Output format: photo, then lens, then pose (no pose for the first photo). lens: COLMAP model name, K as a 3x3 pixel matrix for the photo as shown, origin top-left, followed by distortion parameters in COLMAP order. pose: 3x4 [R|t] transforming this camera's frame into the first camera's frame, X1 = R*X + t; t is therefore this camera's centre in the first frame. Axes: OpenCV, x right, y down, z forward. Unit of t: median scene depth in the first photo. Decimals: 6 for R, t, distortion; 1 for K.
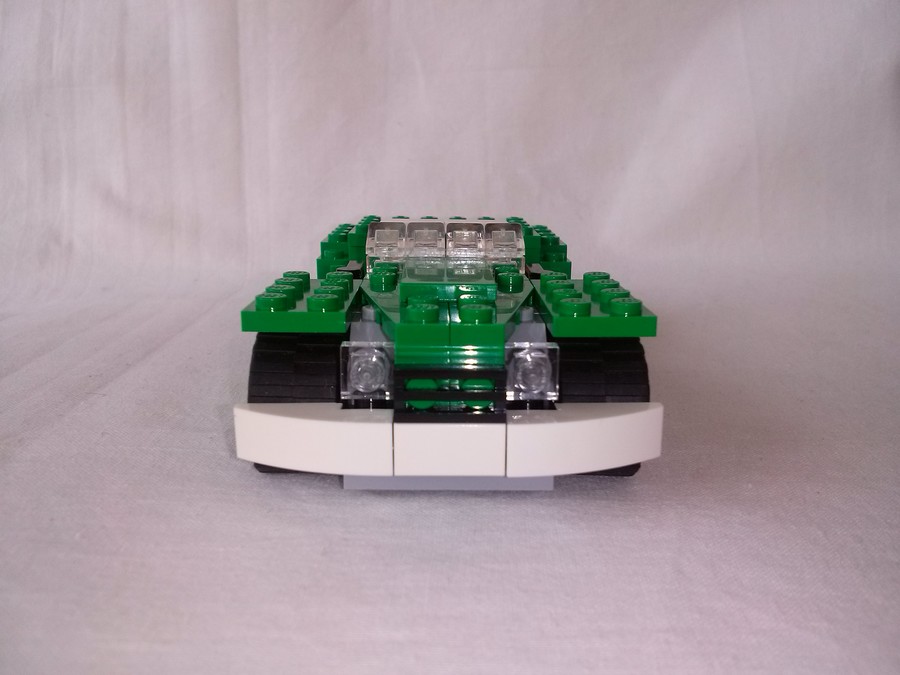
lens RADIAL K [[814.2, 0, 450.0], [0, 814.2, 337.5], [0, 0, 1]] dist [0.034540, -0.185142]
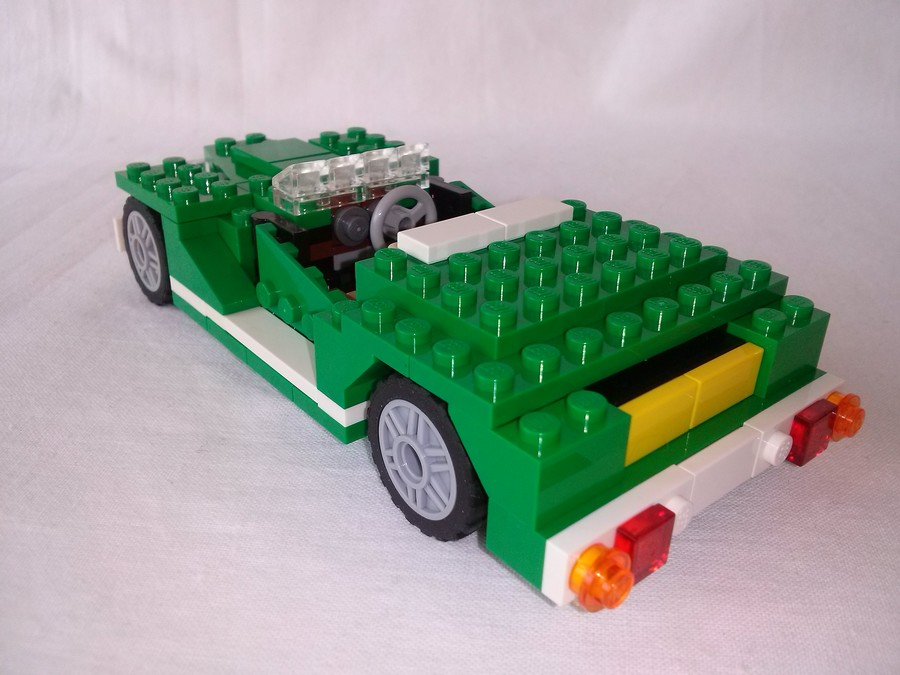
lens RADIAL K [[814.2, 0, 450.0], [0, 814.2, 337.5], [0, 0, 1]] dist [0.034540, -0.185142]
pose [[0.995254, 0.050227, -0.083347, 0.113547], [-0.028899, 0.970415, 0.239708, -0.075070], [0.092921, -0.236162, 0.967261, -0.041800]]
